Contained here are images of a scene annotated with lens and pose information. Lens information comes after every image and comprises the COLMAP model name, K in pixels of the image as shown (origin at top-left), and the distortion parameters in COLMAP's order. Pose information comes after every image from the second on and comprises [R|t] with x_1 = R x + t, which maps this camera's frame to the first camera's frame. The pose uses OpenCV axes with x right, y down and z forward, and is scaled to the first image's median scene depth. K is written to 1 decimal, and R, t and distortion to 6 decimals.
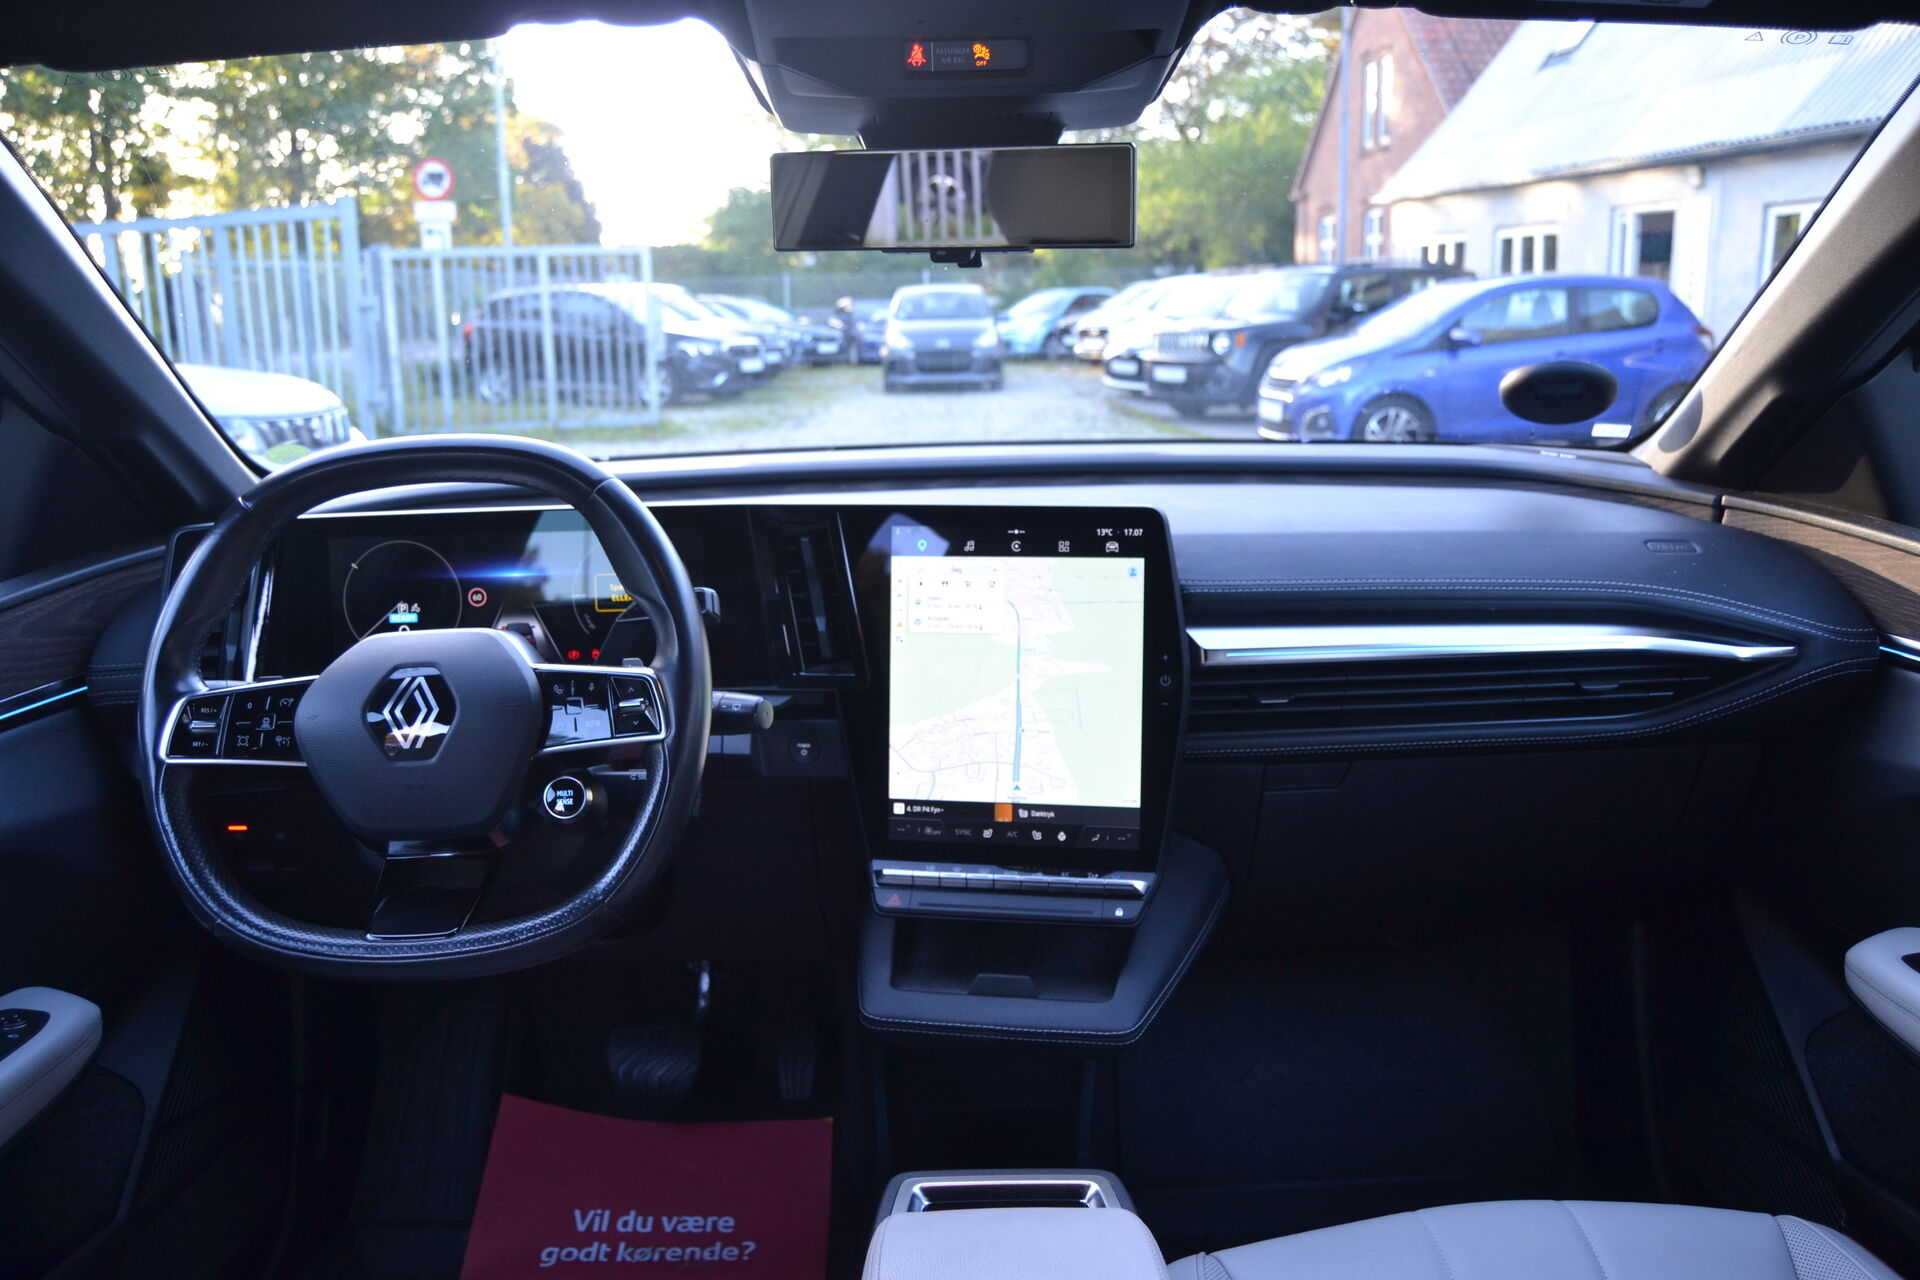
lens RADIAL K [[1540.8, 0, 962.5], [0, 1540.8, 653.6], [0, 0, 1]] dist [-0.082396, 0.009891]
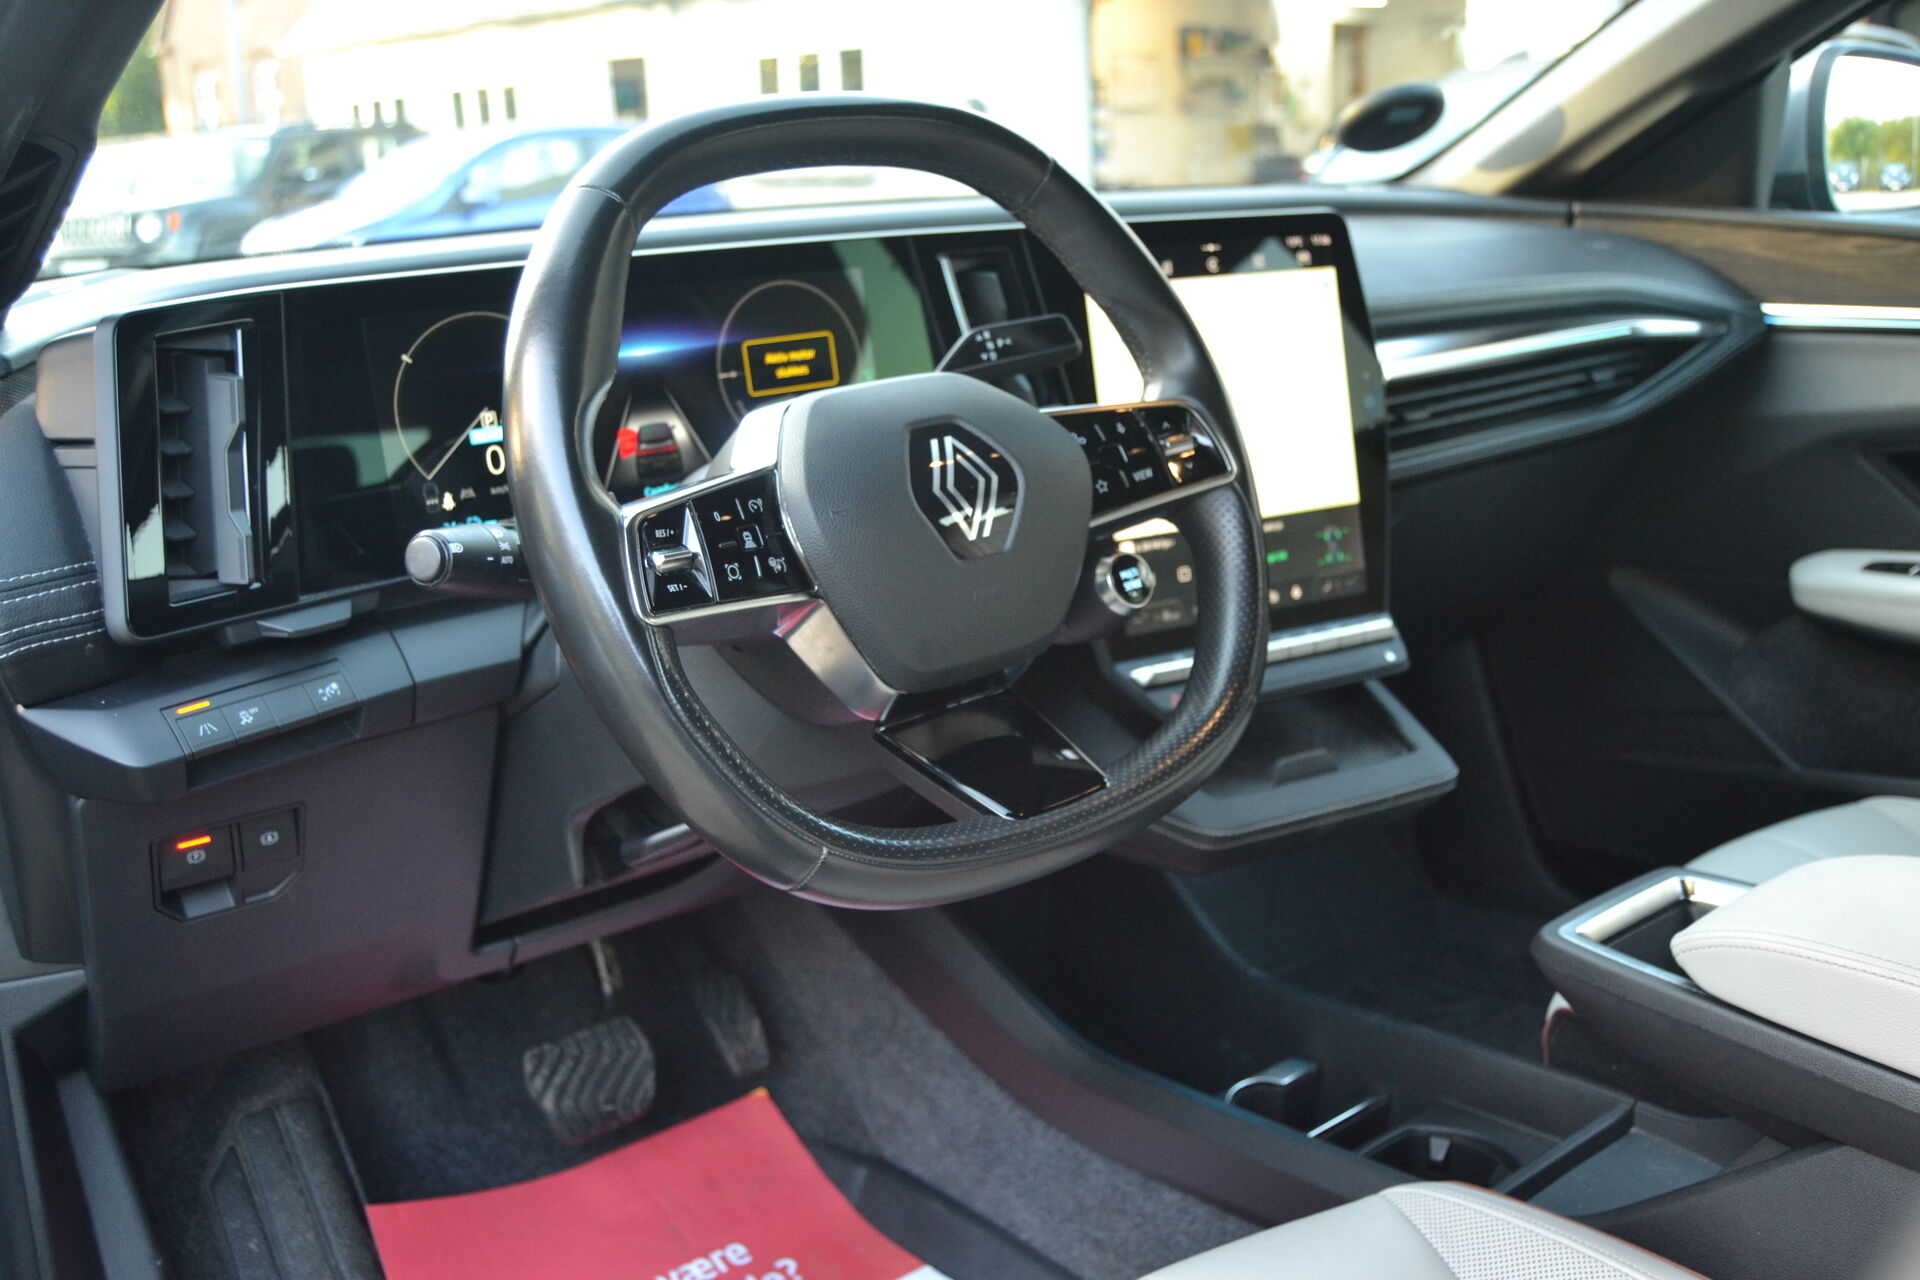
lens RADIAL K [[1789.0, 0, 960.0], [0, 1789.0, 640.0], [0, 0, 1]] dist [-0.084031, -0.005230]
pose [[0.786684, -0.173302, 0.592533, -0.687335], [0.158497, 0.984316, 0.077459, 0.036125], [-0.596664, 0.032979, 0.801813, 0.293429]]
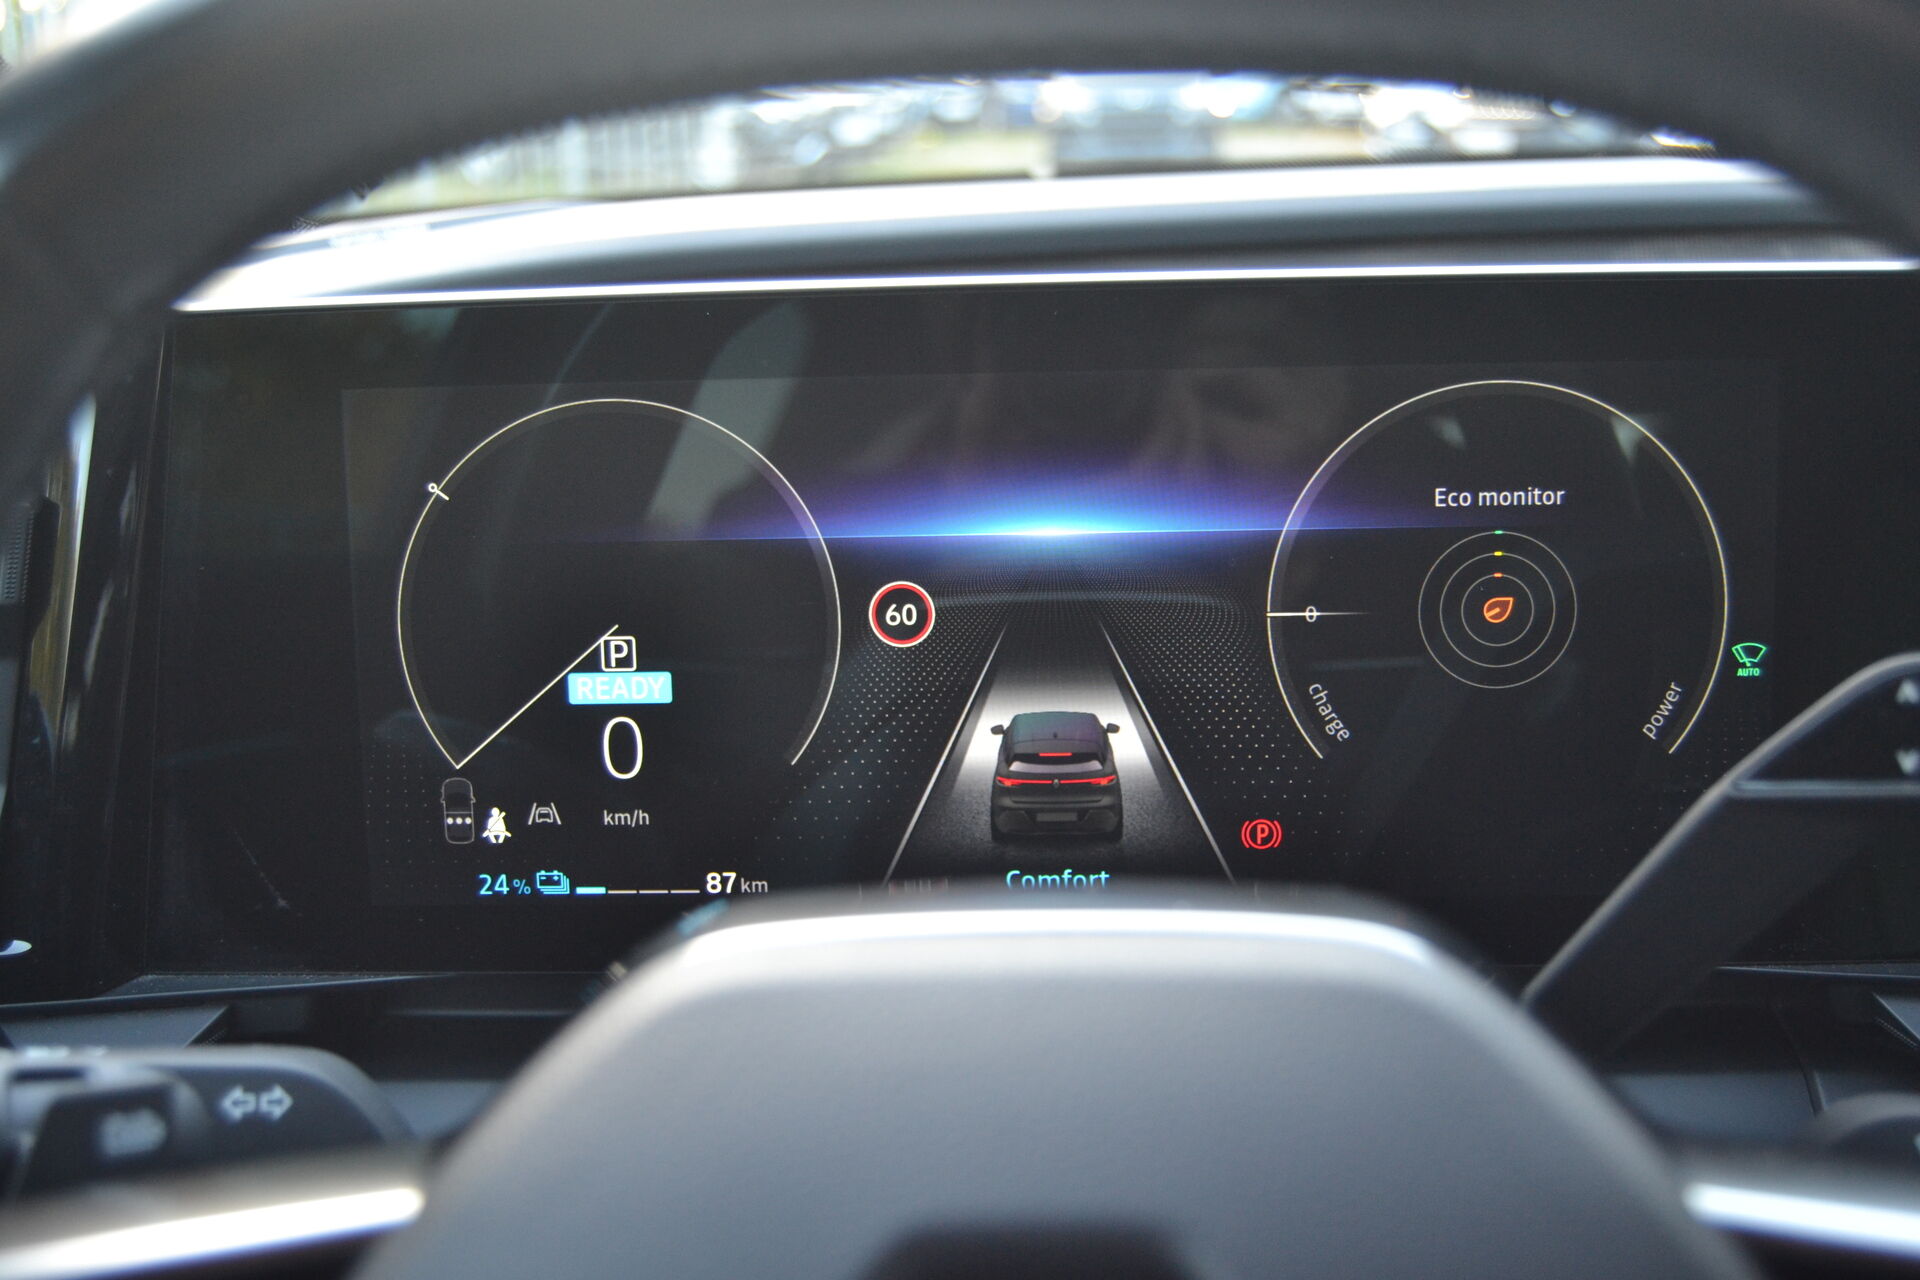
lens RADIAL K [[2153.3, 0, 916.8], [0, 2153.3, 637.6], [0, 0, 1]] dist [-0.002410, 0.001632]
pose [[0.995726, 0.012373, -0.091527, -0.287465], [-0.008610, 0.999106, 0.041395, -0.049765], [0.091957, -0.040430, 0.994942, 0.640751]]
